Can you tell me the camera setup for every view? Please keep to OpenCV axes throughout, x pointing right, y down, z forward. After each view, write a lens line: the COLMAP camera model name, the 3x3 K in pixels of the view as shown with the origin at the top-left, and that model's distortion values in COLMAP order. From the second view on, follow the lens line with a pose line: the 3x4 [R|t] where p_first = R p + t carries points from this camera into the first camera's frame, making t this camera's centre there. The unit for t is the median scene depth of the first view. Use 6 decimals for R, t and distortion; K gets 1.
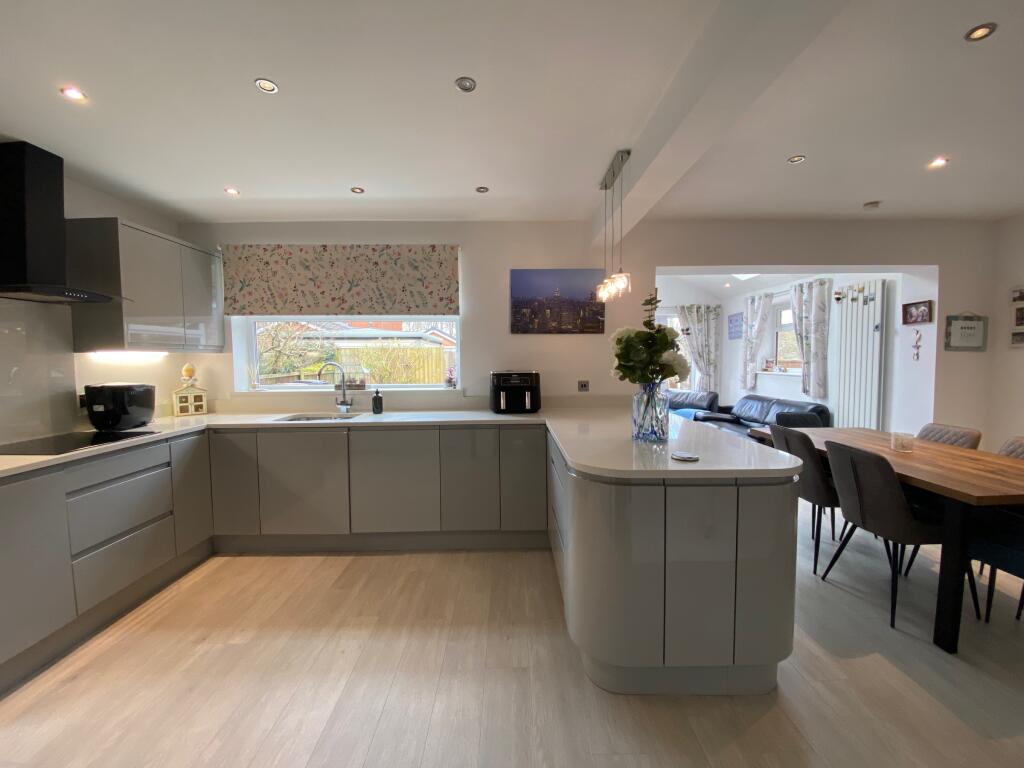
lens RADIAL K [[410.9, 0, 512.0], [0, 410.9, 384.0], [0, 0, 1]] dist [0.042479, -0.034419]
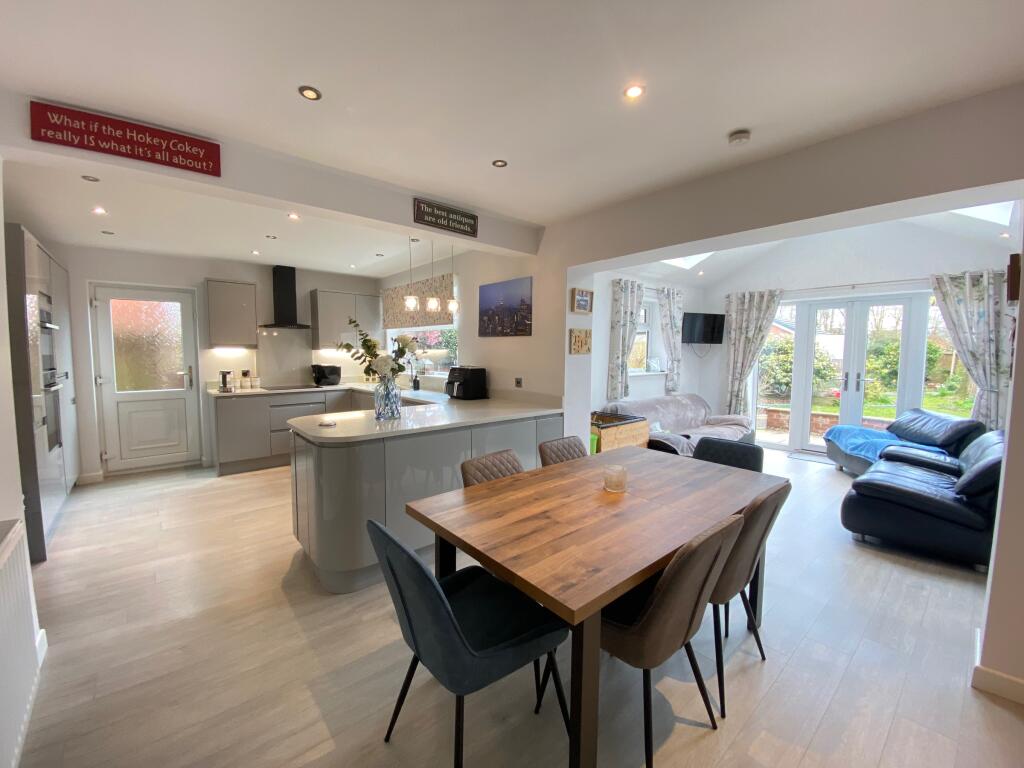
lens RADIAL K [[415.4, 0, 521.1], [0, 415.4, 385.0], [0, 0, 1]] dist [0.002534, -0.012379]
pose [[0.654398, 0.074919, -0.752430, 1.067809], [-0.058048, 0.997120, 0.048798, -0.046274], [0.753919, 0.011744, 0.656862, 0.272498]]
